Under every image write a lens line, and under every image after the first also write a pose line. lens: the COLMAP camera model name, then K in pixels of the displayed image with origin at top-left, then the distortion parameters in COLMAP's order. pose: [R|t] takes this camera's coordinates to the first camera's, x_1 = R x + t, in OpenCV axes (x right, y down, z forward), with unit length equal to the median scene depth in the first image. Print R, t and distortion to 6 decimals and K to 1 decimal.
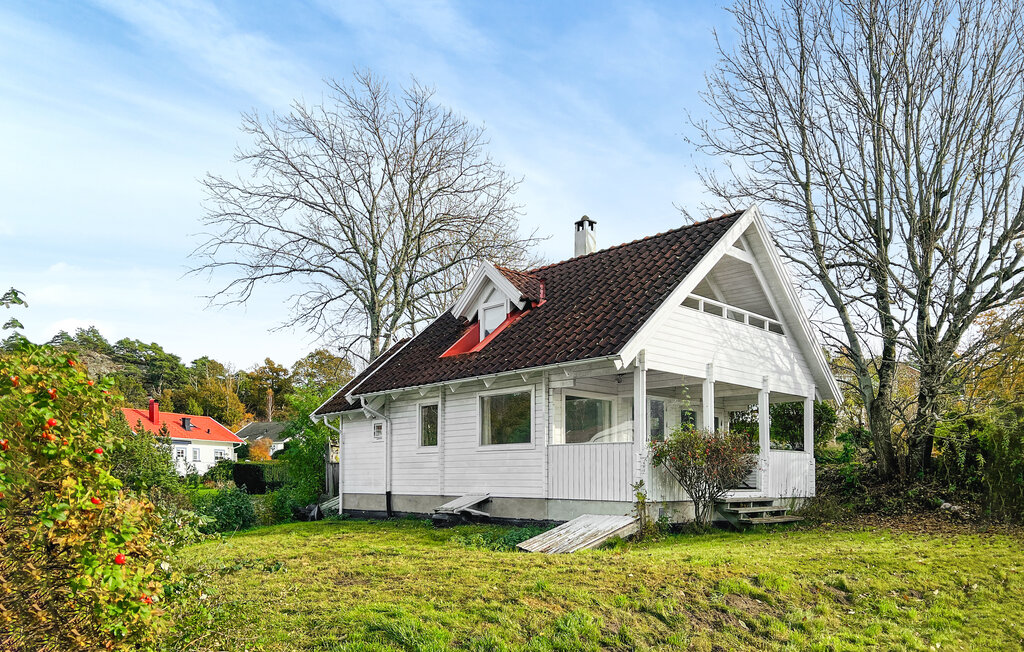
lens RADIAL K [[755.9, 0, 512.0], [0, 755.9, 326.0], [0, 0, 1]] dist [-0.003003, -0.001663]
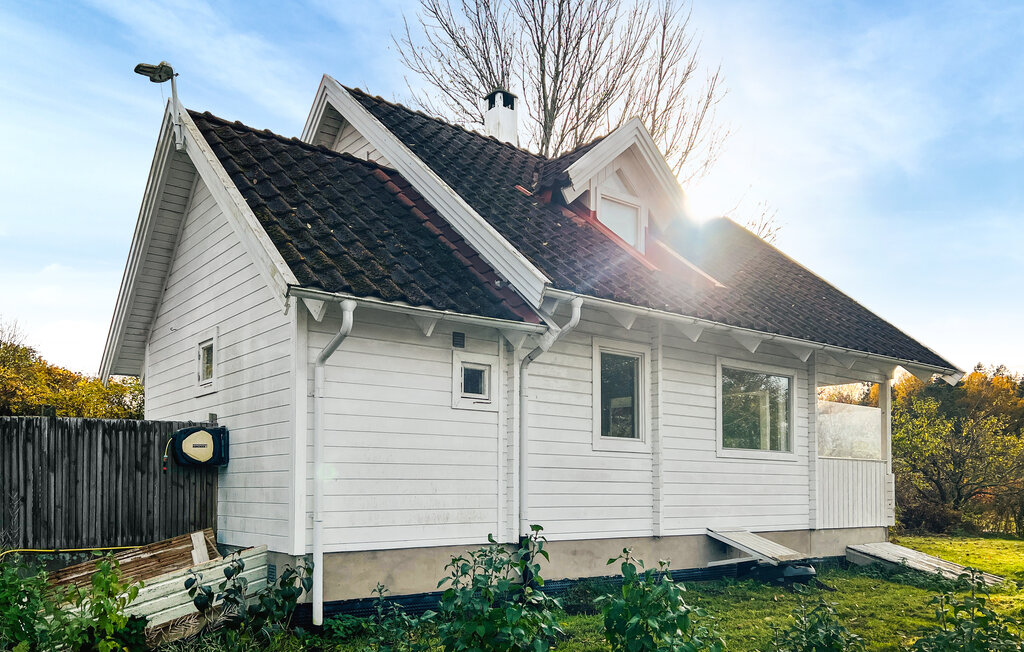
lens RADIAL K [[755.9, 0, 512.0], [0, 755.9, 326.0], [0, 0, 1]] dist [-0.003003, -0.001663]
pose [[0.082885, 0.218034, 0.972415, -0.608469], [-0.200683, 0.959435, -0.198018, 0.198867], [-0.976144, -0.178734, 0.123278, 1.010122]]
